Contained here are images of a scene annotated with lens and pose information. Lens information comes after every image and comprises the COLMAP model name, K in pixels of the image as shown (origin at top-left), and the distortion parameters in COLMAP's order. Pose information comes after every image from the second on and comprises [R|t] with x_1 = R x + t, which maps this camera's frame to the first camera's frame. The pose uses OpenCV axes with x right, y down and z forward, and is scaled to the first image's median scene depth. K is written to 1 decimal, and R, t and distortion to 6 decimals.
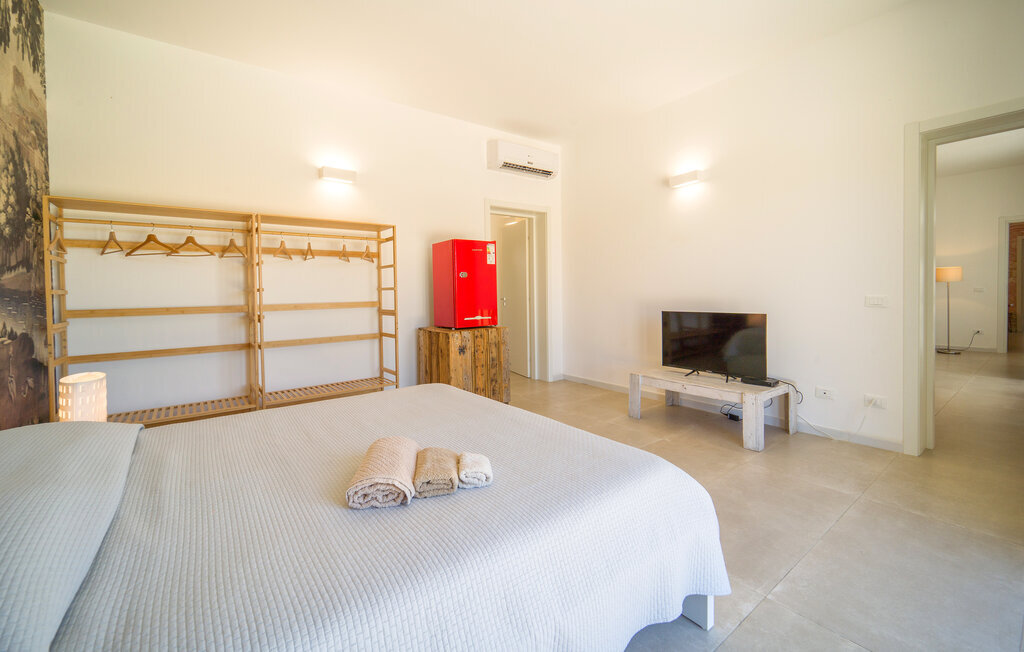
lens RADIAL K [[430.7, 0, 510.0], [0, 430.7, 301.0], [0, 0, 1]] dist [0.000143, -0.000044]
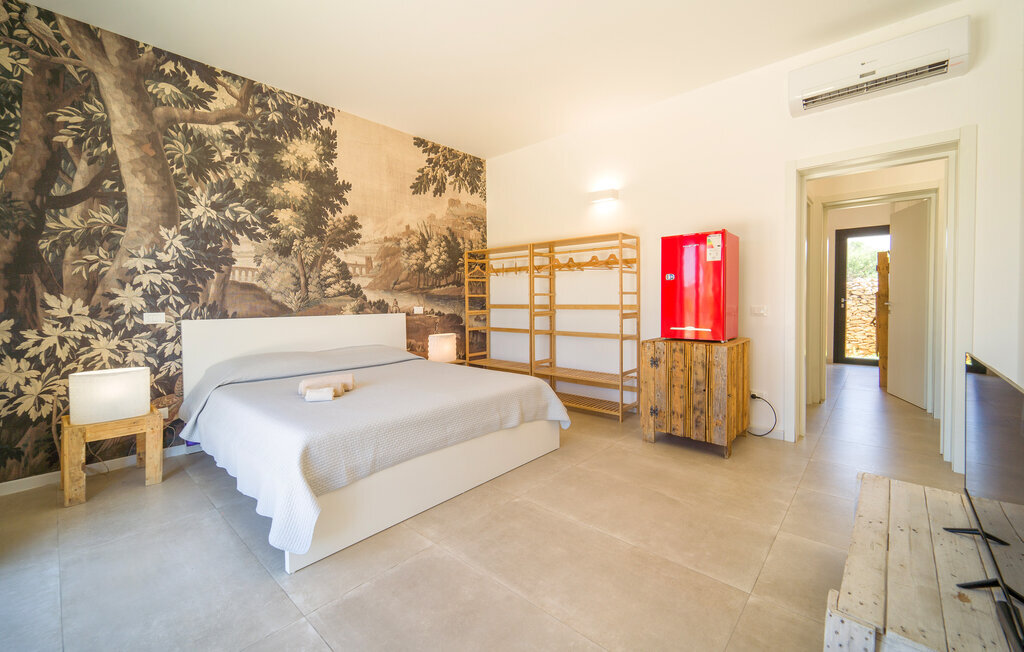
lens RADIAL K [[414.4, 0, 509.8], [0, 414.4, 311.1], [0, 0, 1]] dist [-0.000678, -0.000144]
pose [[0.173097, 0.045124, -0.983870, 0.666999], [-0.015365, 0.998952, 0.043113, -0.023750], [0.984785, 0.007655, 0.173609, 0.548768]]
